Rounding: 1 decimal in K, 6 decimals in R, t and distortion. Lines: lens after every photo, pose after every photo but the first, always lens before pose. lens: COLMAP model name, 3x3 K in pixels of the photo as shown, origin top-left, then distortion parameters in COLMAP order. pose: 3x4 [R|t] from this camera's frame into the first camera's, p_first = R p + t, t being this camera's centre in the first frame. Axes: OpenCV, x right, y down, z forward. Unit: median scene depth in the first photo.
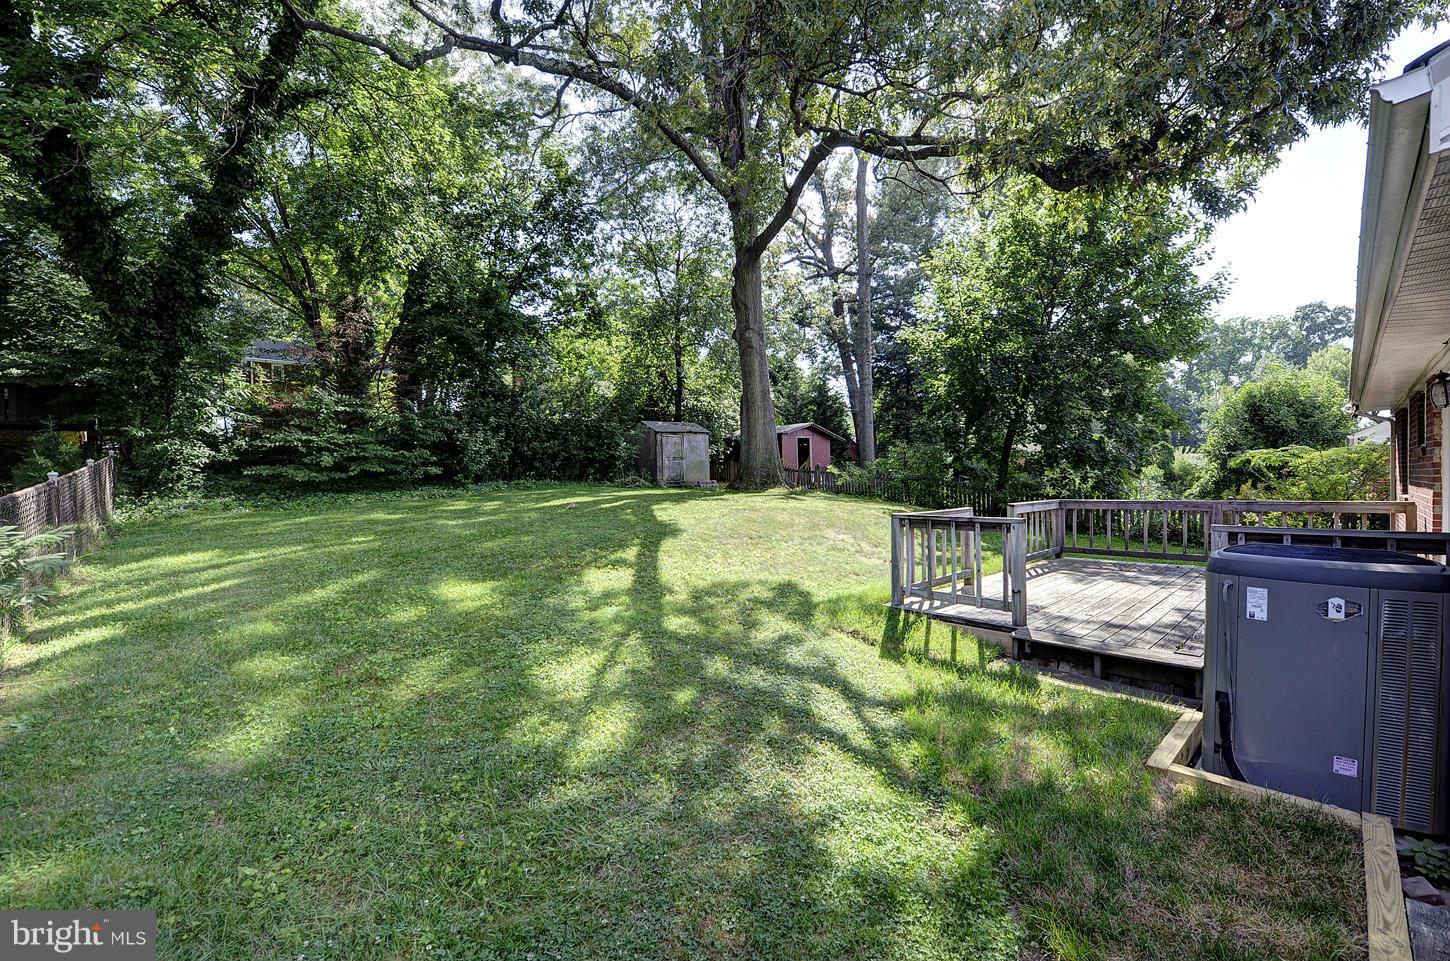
lens RADIAL K [[593.9, 0, 725.0], [0, 593.9, 486.4], [0, 0, 1]] dist [-0.021055, -0.000256]
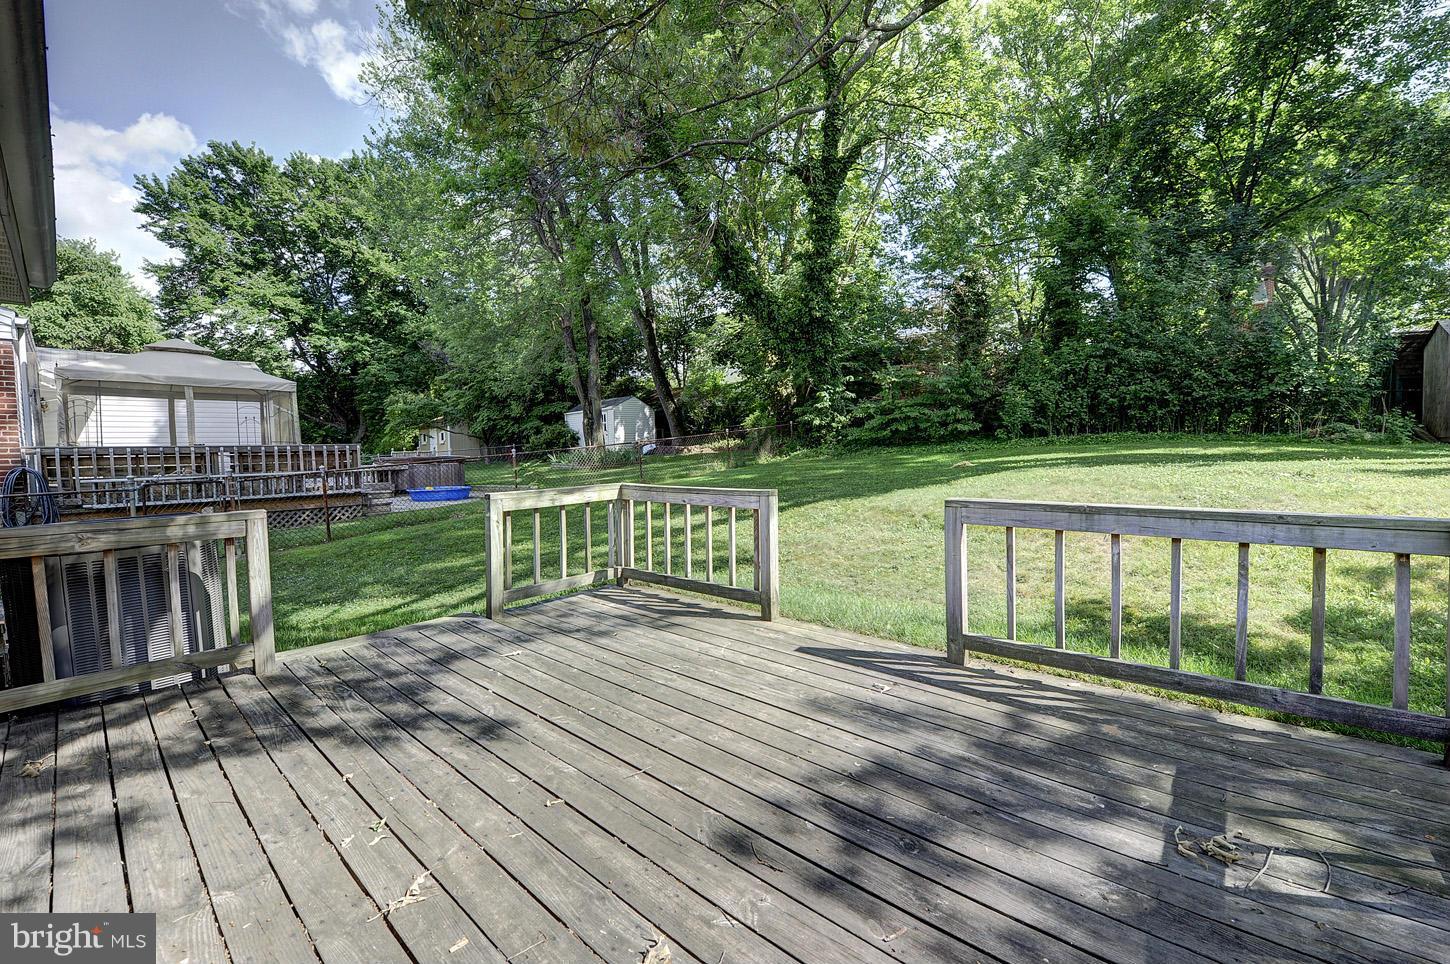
lens RADIAL K [[581.2, 0, 728.7], [0, 581.2, 478.5], [0, 0, 1]] dist [-0.021951, -0.000336]
pose [[0.102892, 0.065839, -0.992511, 0.279743], [0.008196, 0.997717, 0.067033, -0.003593], [0.994659, -0.015032, 0.102118, 0.259479]]
